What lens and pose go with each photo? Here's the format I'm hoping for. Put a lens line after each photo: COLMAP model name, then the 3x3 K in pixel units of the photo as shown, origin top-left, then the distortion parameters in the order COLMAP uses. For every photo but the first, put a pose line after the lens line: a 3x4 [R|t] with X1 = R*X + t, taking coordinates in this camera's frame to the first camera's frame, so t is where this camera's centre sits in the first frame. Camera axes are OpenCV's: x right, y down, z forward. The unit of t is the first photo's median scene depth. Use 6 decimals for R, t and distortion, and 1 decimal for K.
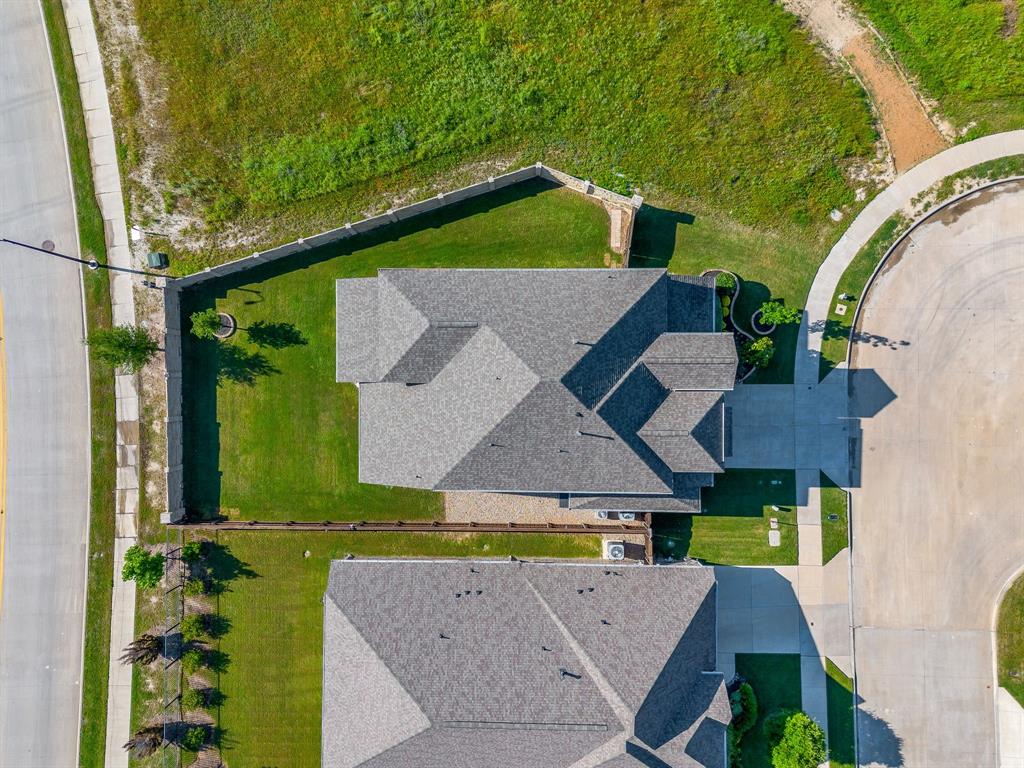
lens RADIAL K [[771.9, 0, 506.4], [0, 771.9, 391.3], [0, 0, 1]] dist [0.056609, -0.023840]
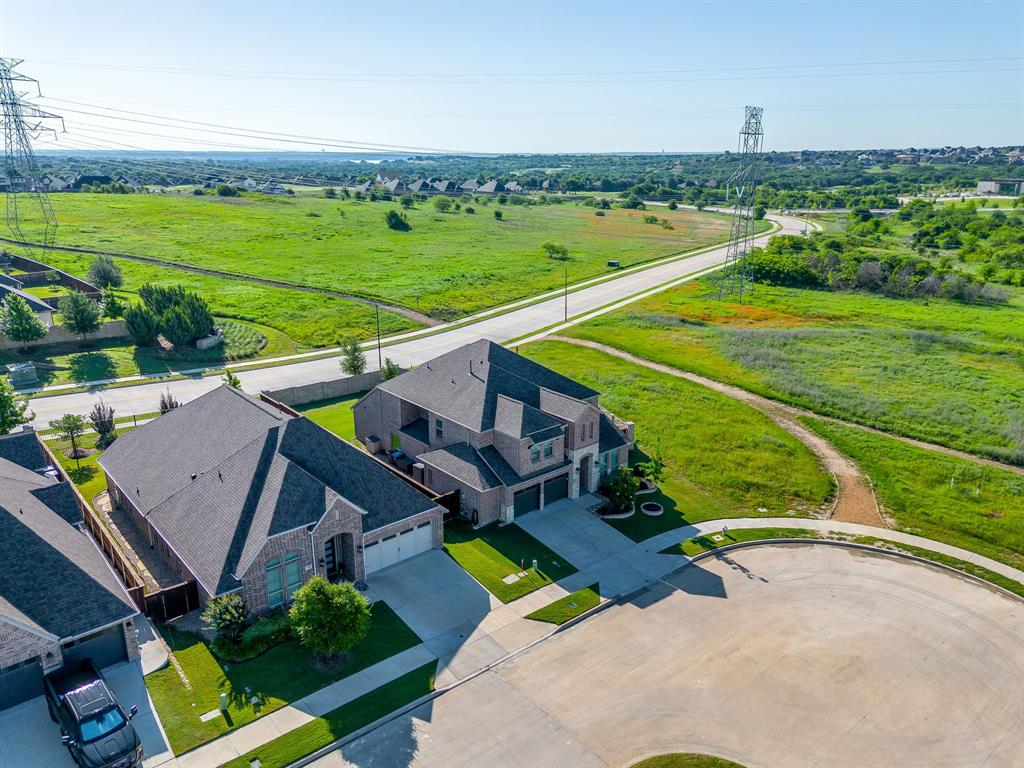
lens RADIAL K [[771.9, 0, 503.3], [0, 771.9, 389.1], [0, 0, 1]] dist [0.056609, -0.023840]
pose [[0.650224, 0.272482, -0.709199, 0.931477], [-0.759094, 0.194427, -0.621269, 0.726766], [-0.031397, 0.942312, 0.333261, 0.472640]]
